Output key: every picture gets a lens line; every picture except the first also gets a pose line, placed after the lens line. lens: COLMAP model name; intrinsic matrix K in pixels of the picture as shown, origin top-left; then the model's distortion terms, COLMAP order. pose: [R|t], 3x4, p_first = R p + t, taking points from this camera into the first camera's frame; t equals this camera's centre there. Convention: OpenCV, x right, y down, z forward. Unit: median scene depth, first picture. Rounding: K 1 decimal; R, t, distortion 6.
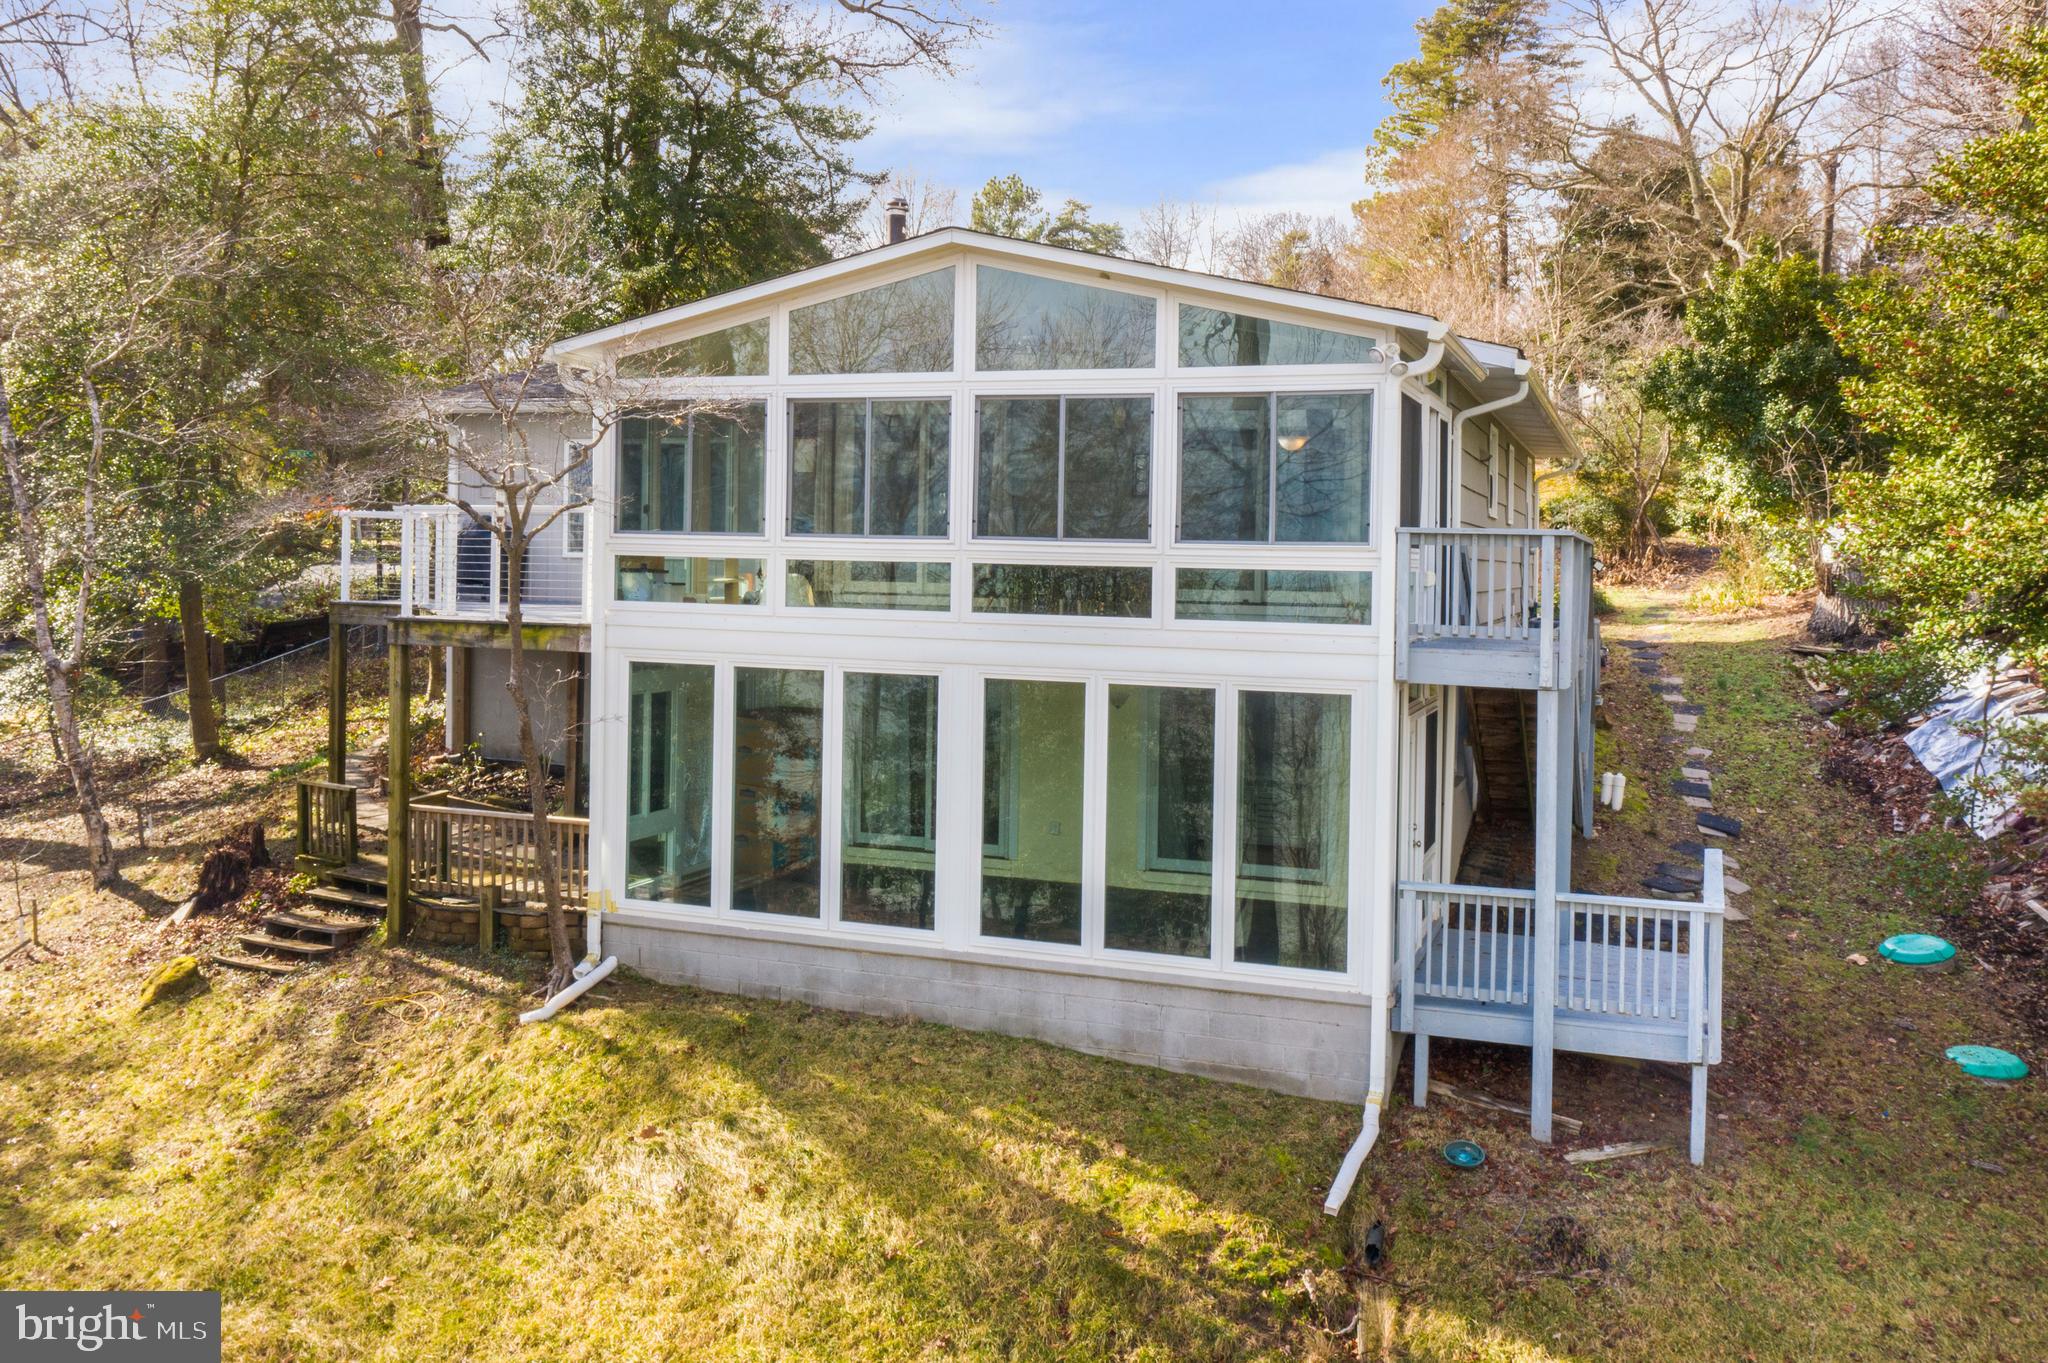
lens RADIAL K [[1624.4, 0, 1019.2], [0, 1624.4, 543.2], [0, 0, 1]] dist [-0.005164, 0.005097]
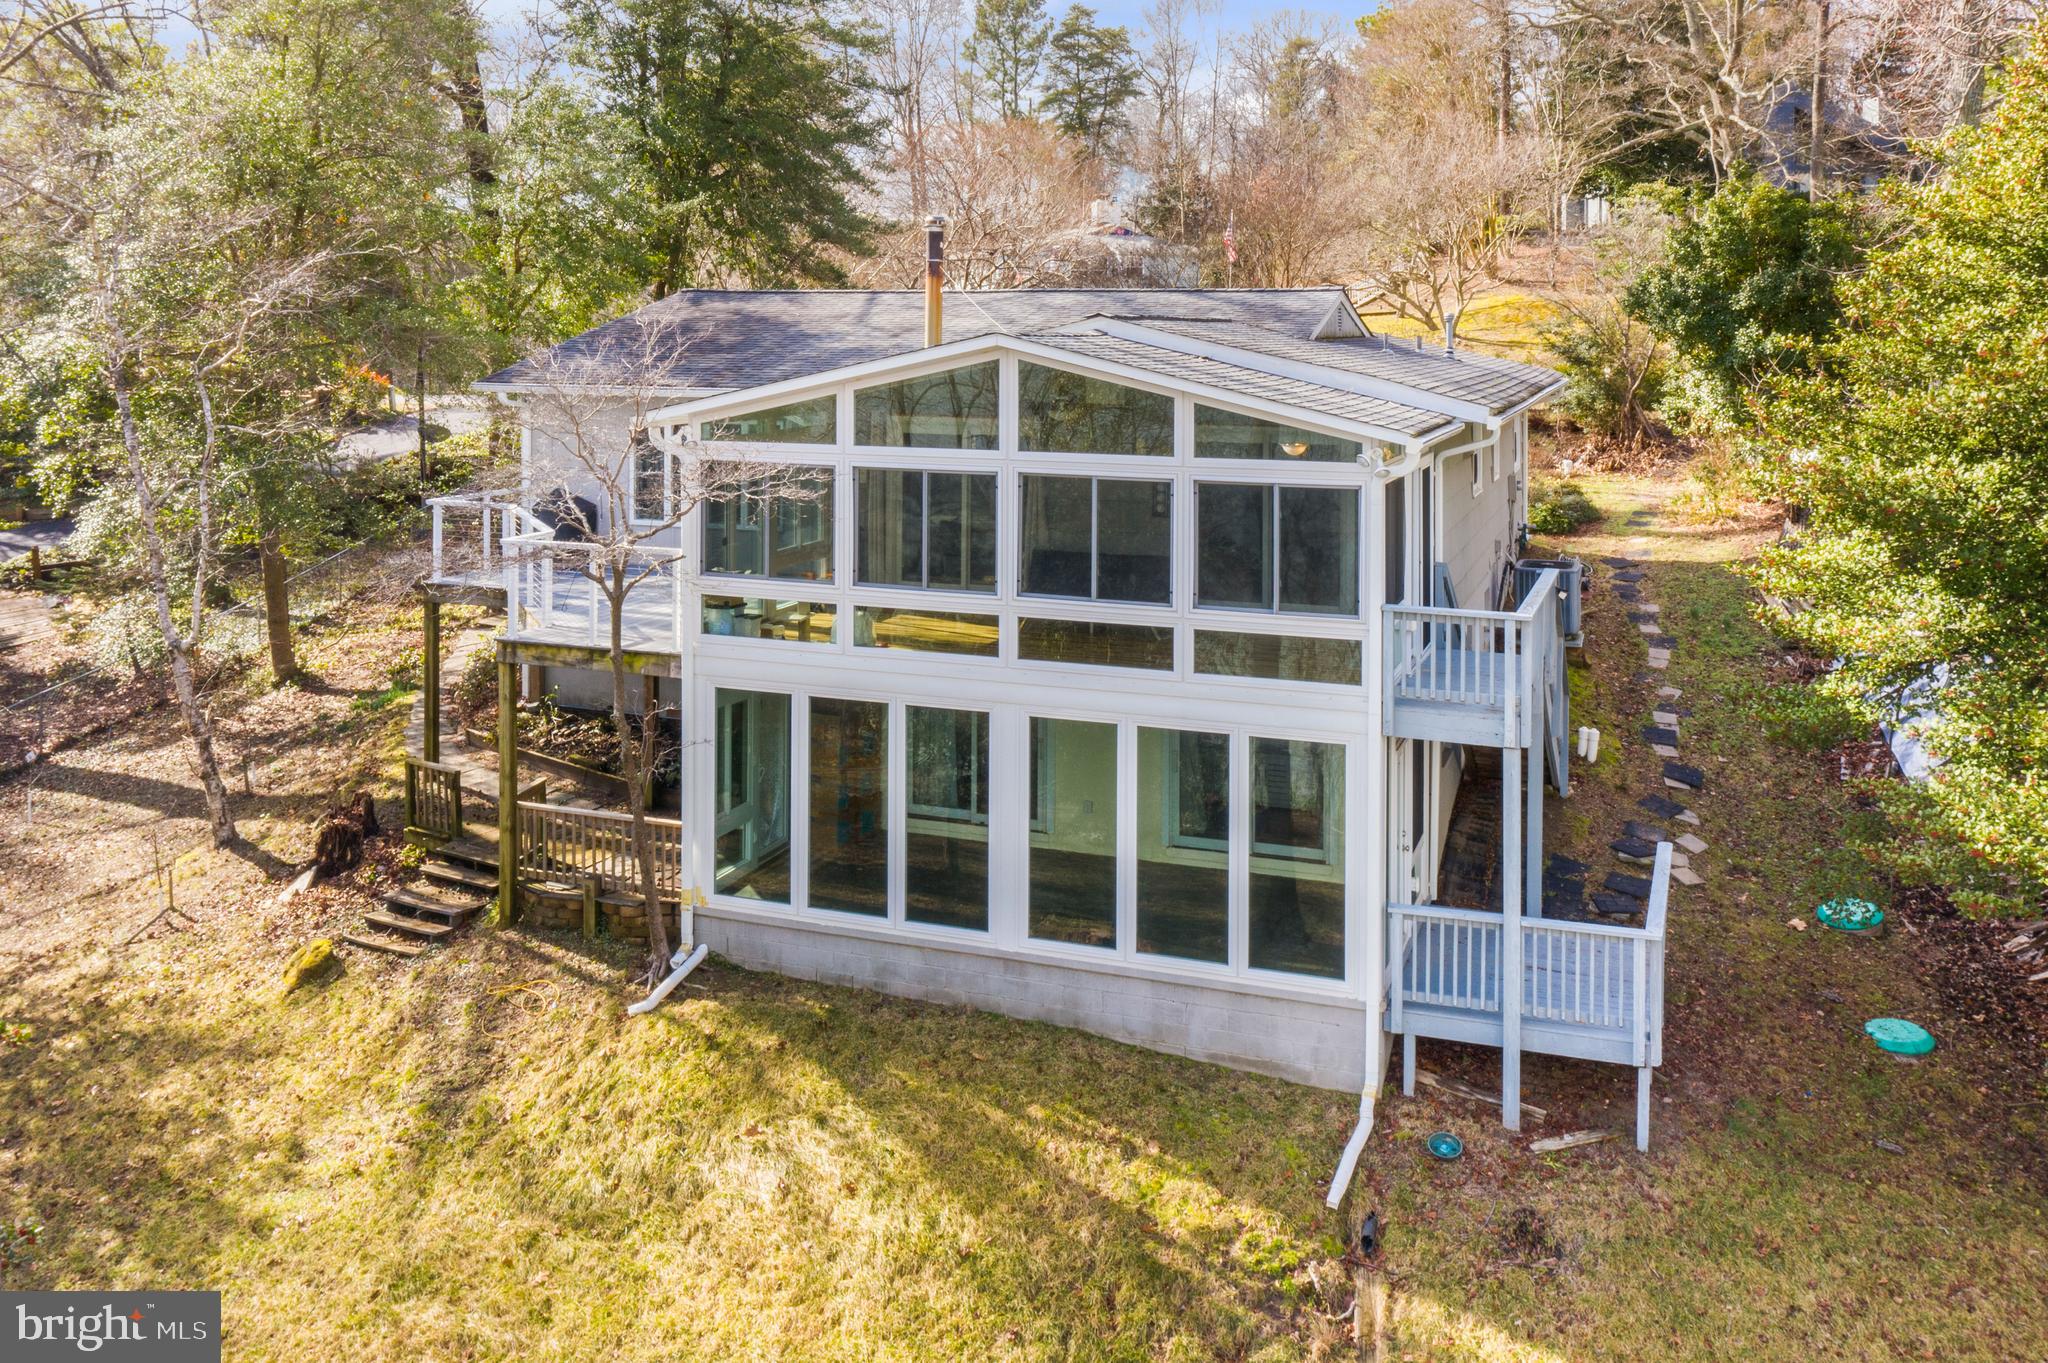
lens RADIAL K [[1681.3, 0, 1024.5], [0, 1681.3, 278.9], [0, 0, 1]] dist [-0.005223, 0.003708]
pose [[0.999917, -0.012668, 0.002378, -0.025577], [0.012667, 0.999920, 0.000280, -0.245190], [-0.002381, -0.000249, 0.999997, -0.209943]]
